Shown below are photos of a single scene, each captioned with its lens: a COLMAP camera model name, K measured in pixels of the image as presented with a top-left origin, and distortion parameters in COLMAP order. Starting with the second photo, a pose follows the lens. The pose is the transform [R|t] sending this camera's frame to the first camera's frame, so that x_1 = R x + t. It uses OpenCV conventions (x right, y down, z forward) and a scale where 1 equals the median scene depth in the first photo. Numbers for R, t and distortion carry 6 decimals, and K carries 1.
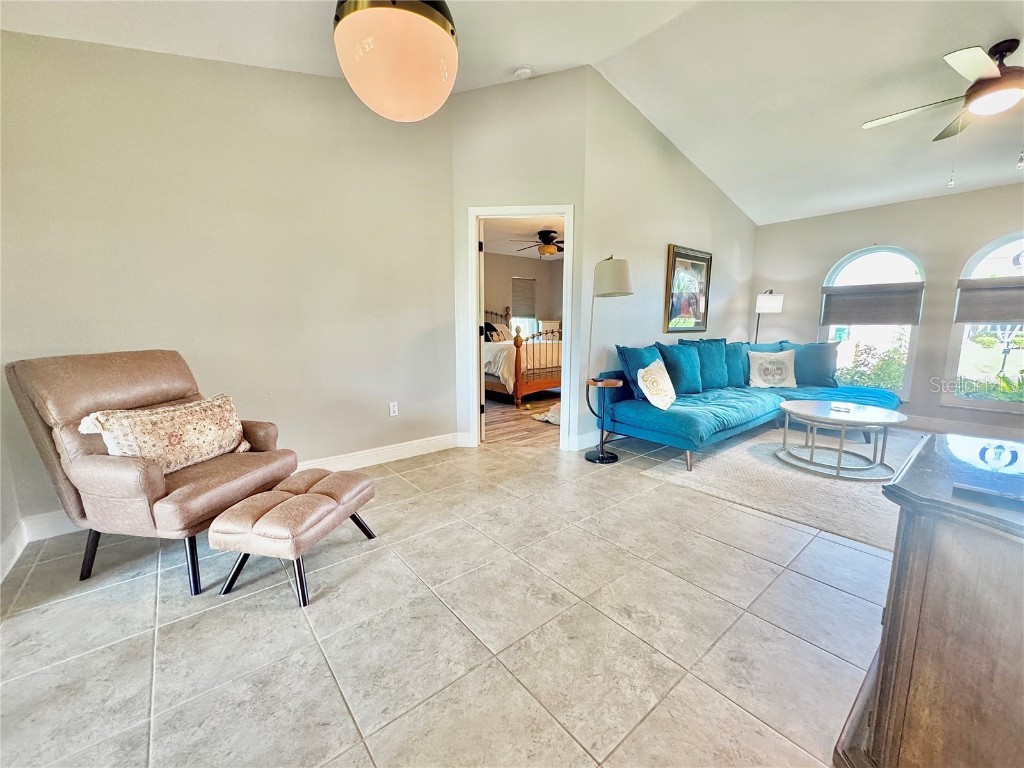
lens RADIAL K [[410.3, 0, 509.2], [0, 410.3, 378.9], [0, 0, 1]] dist [-0.000854, -0.000045]
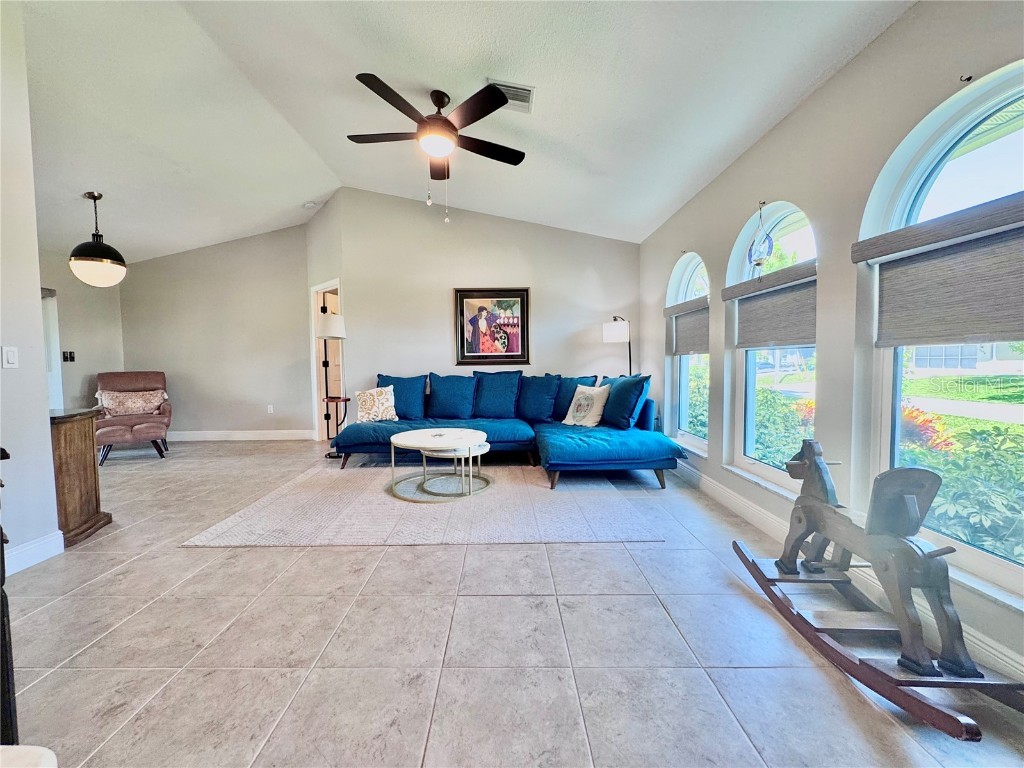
lens RADIAL K [[410.3, 0, 506.5], [0, 410.3, 385.1], [0, 0, 1]] dist [-0.000854, -0.000045]
pose [[0.773006, 0.024318, -0.633932, 0.853599], [-0.075713, 0.995659, -0.054130, -0.005601], [0.629864, 0.089840, 0.771492, 0.152860]]
